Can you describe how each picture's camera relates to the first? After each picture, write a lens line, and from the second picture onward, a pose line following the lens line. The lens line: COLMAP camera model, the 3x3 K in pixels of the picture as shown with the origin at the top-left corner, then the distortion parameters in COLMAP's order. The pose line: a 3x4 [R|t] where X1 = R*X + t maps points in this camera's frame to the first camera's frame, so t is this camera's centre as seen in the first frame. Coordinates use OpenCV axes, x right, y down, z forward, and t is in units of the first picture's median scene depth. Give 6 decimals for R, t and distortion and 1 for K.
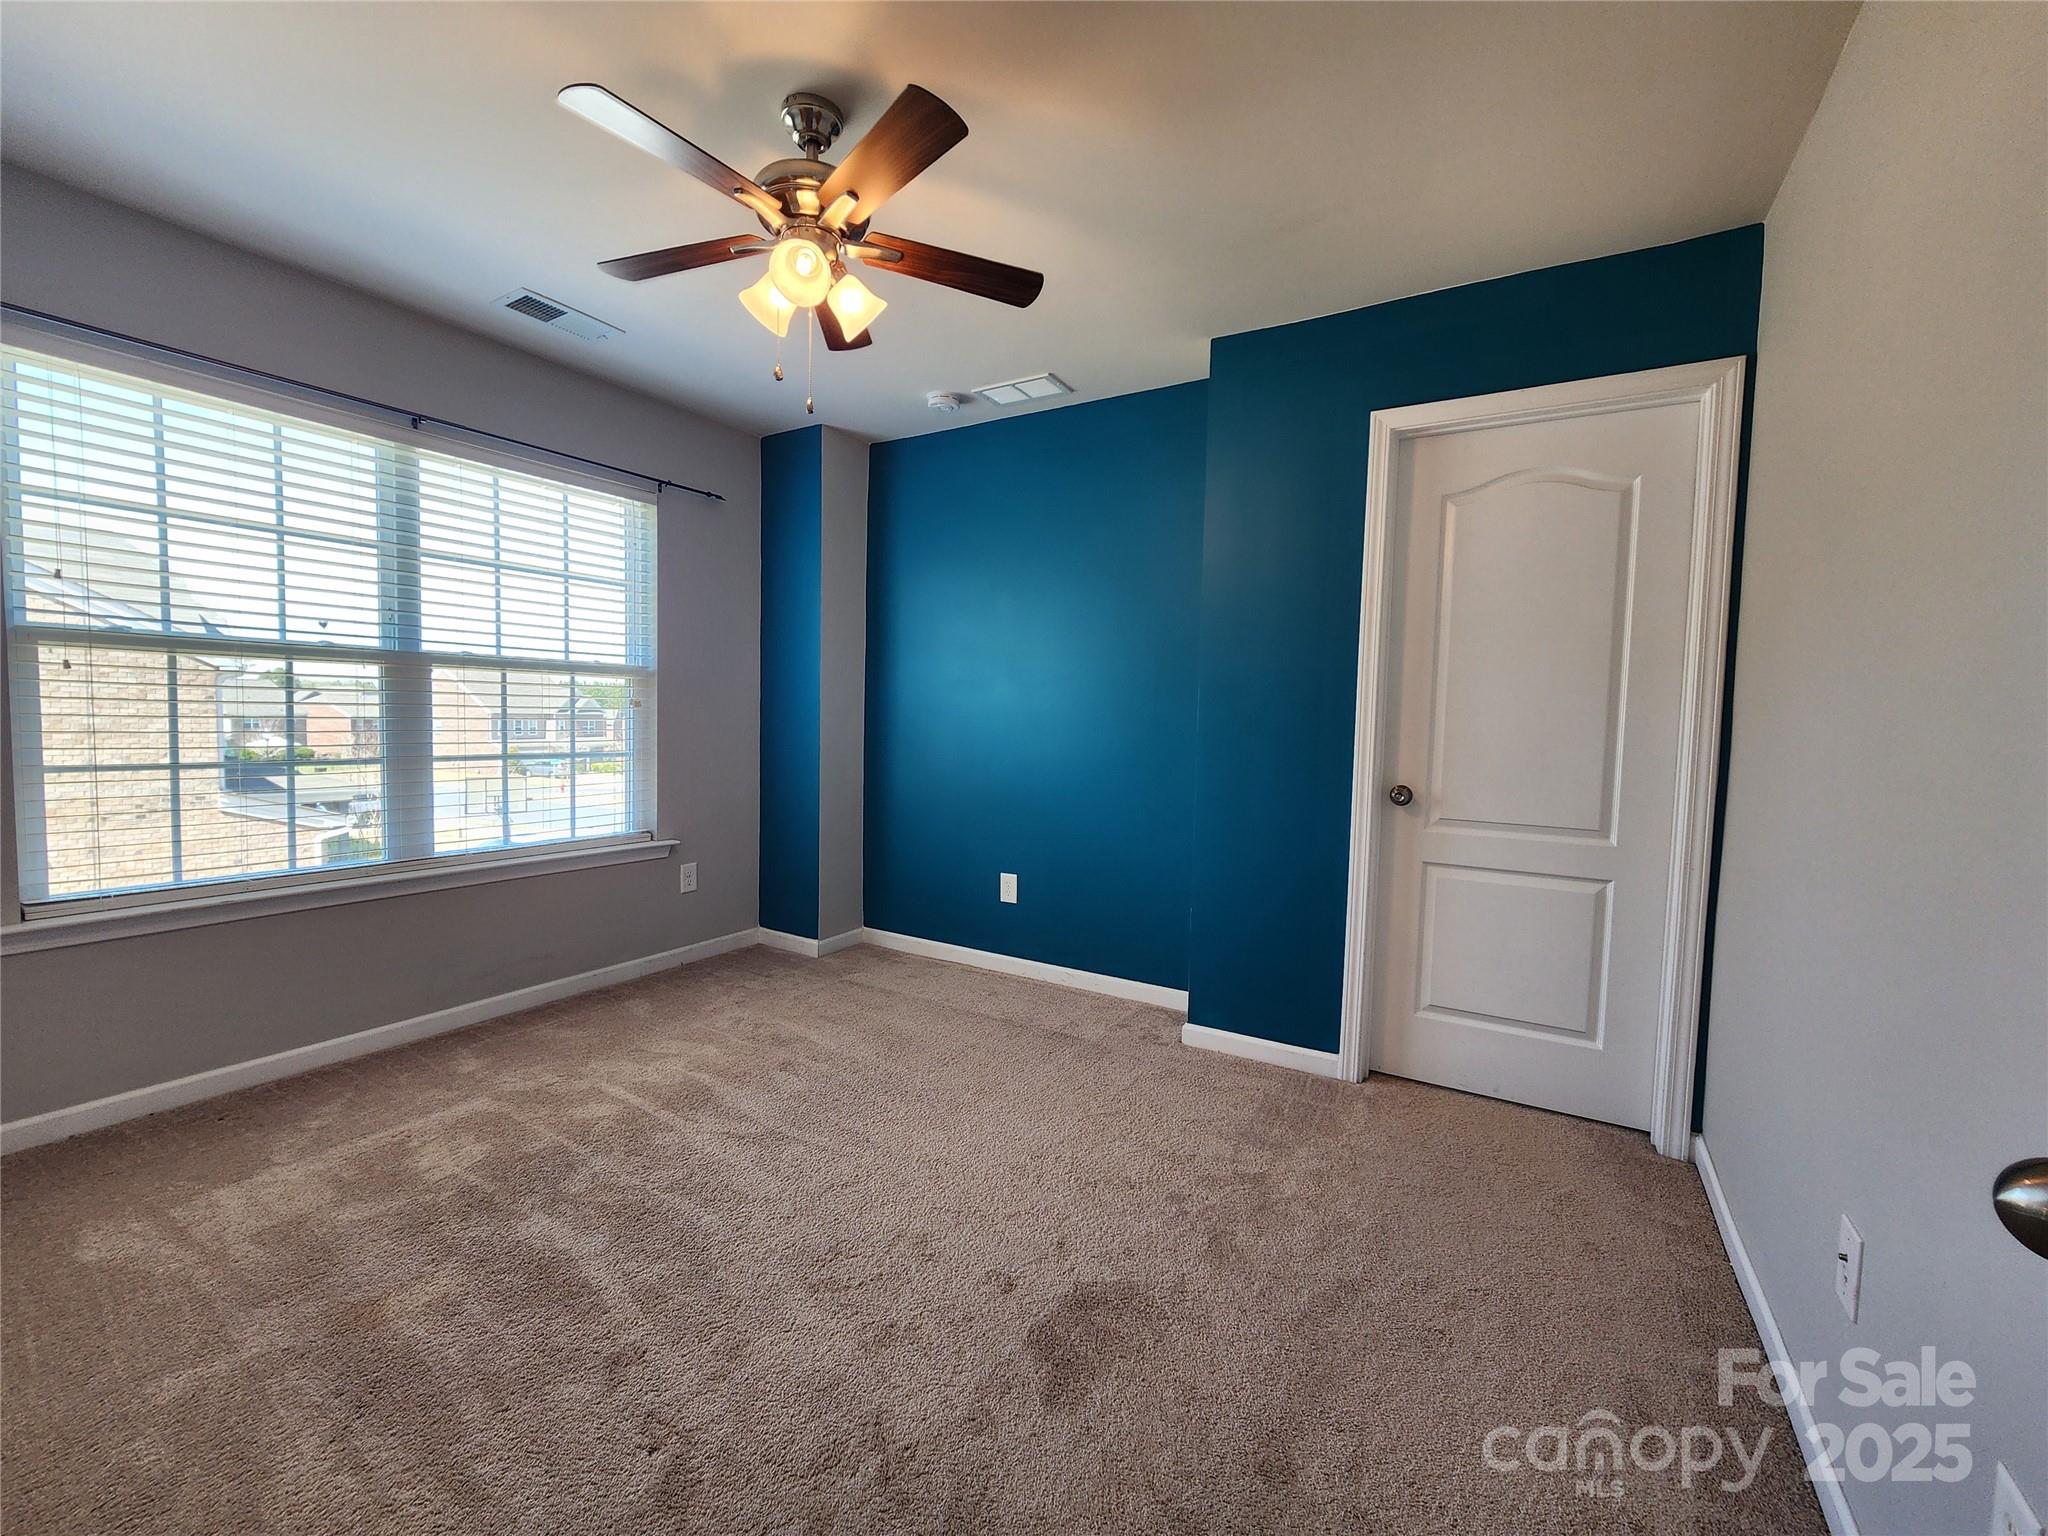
lens RADIAL K [[845.8, 0, 1019.6], [0, 845.8, 764.7], [0, 0, 1]] dist [-0.000618, 0.001348]
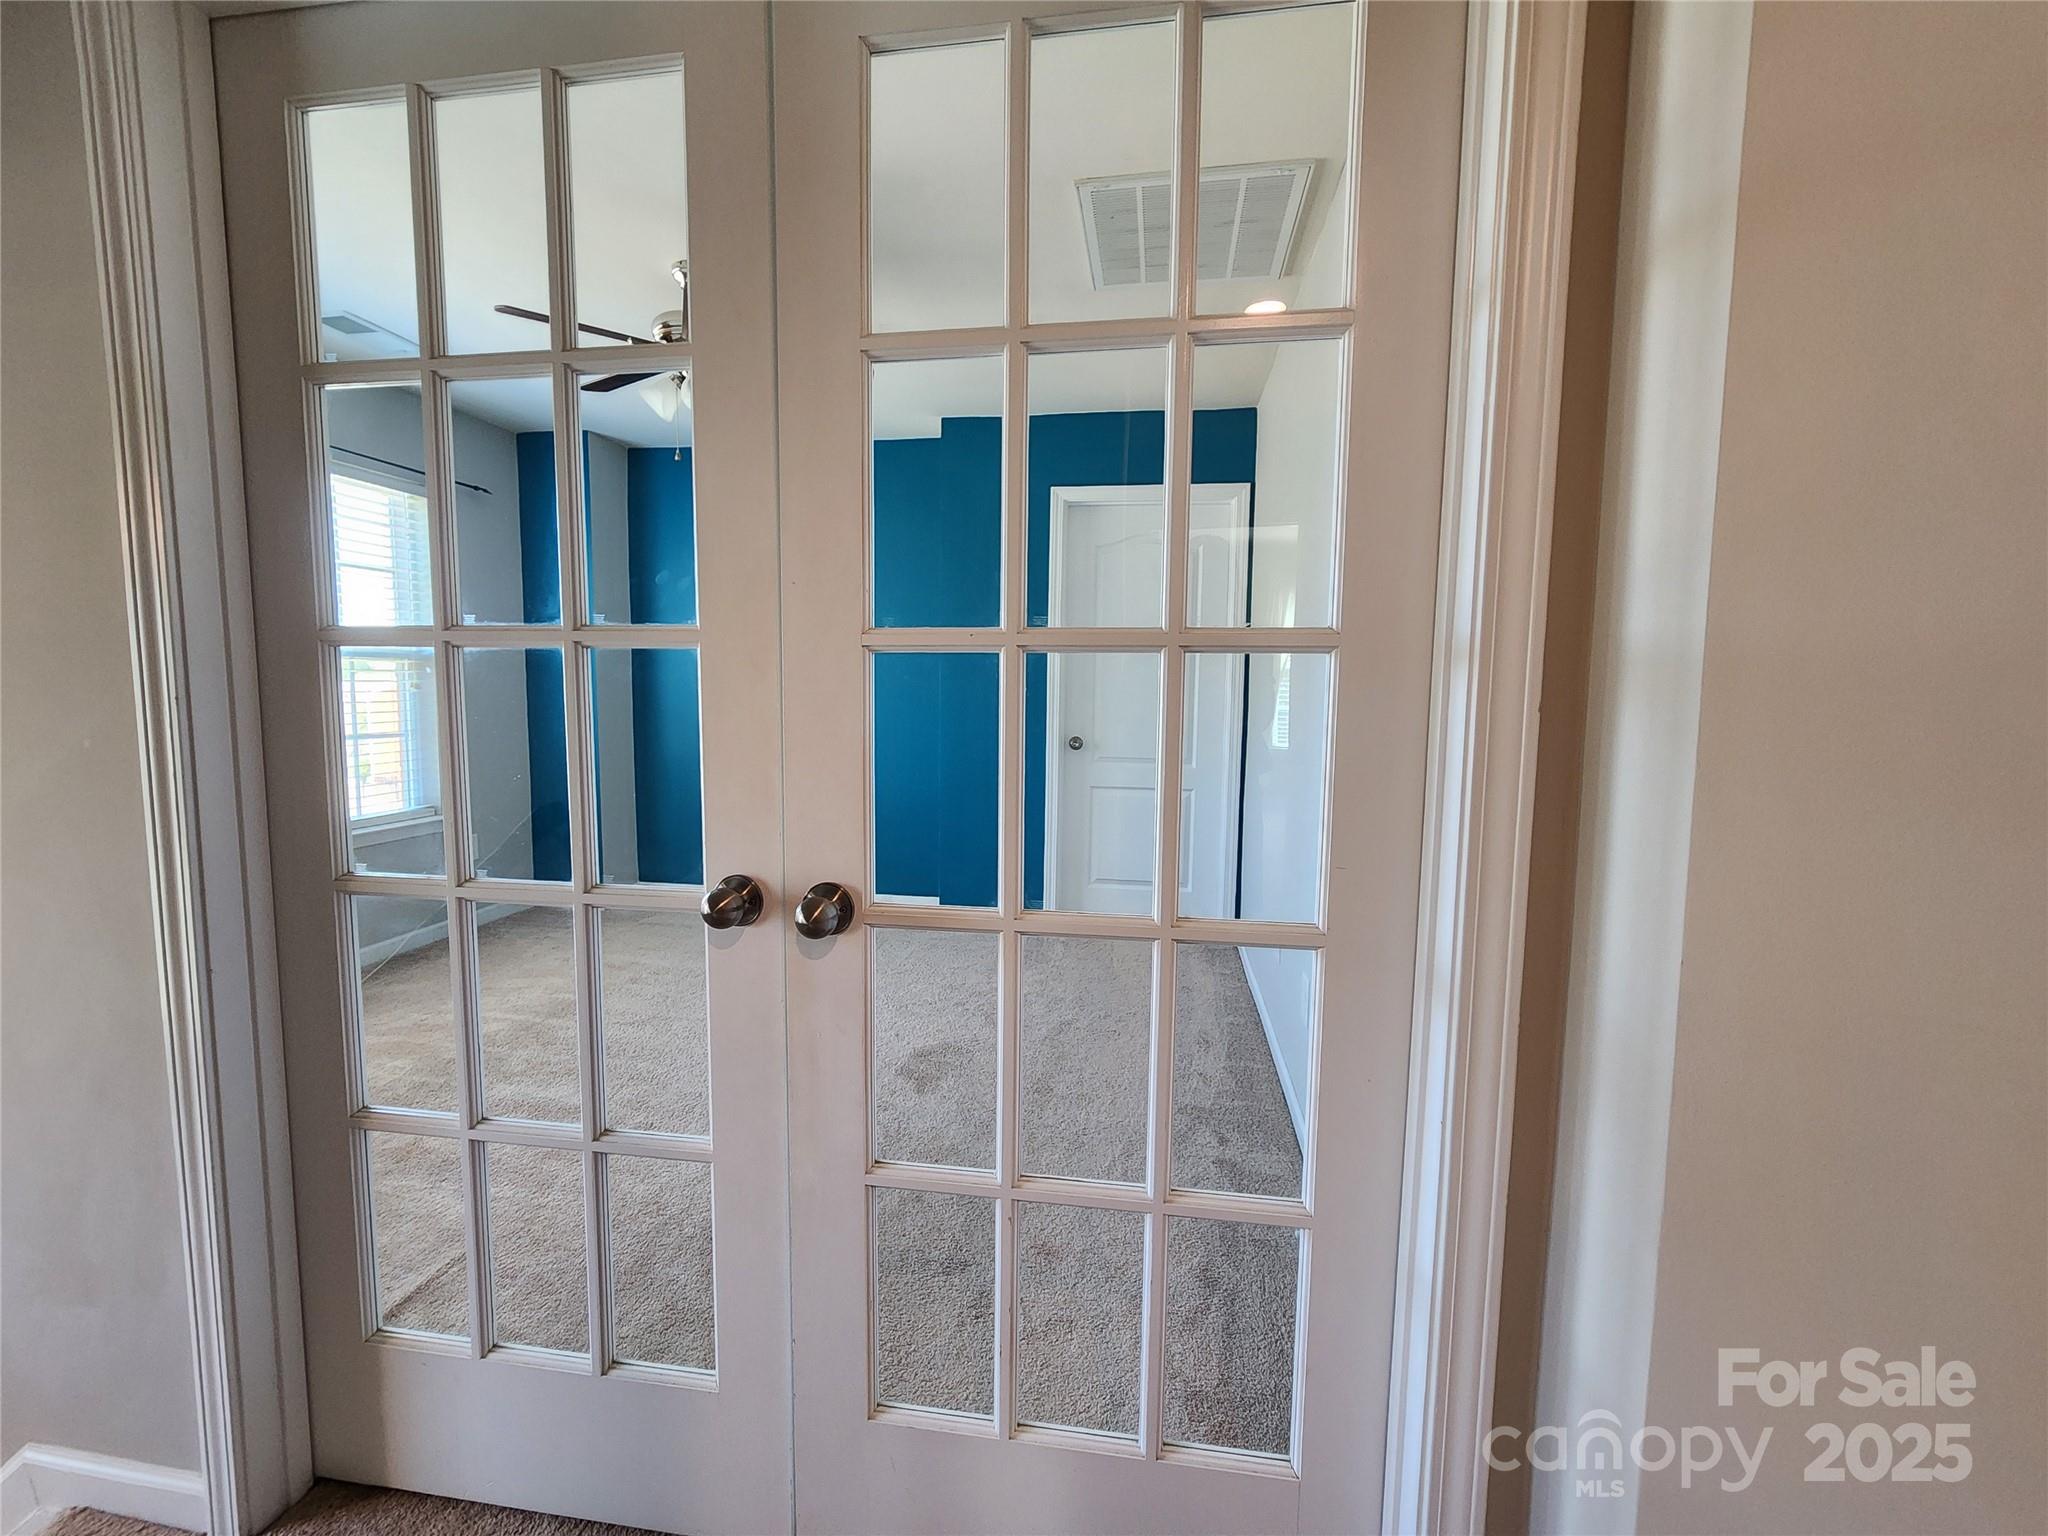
lens RADIAL K [[845.8, 0, 1019.6], [0, 845.8, 764.7], [0, 0, 1]] dist [-0.000618, 0.001348]
pose [[0.924856, -0.047620, 0.377325, -0.203348], [0.032192, 0.998372, 0.047093, 0.000565], [-0.378953, -0.031408, 0.924883, -0.342427]]
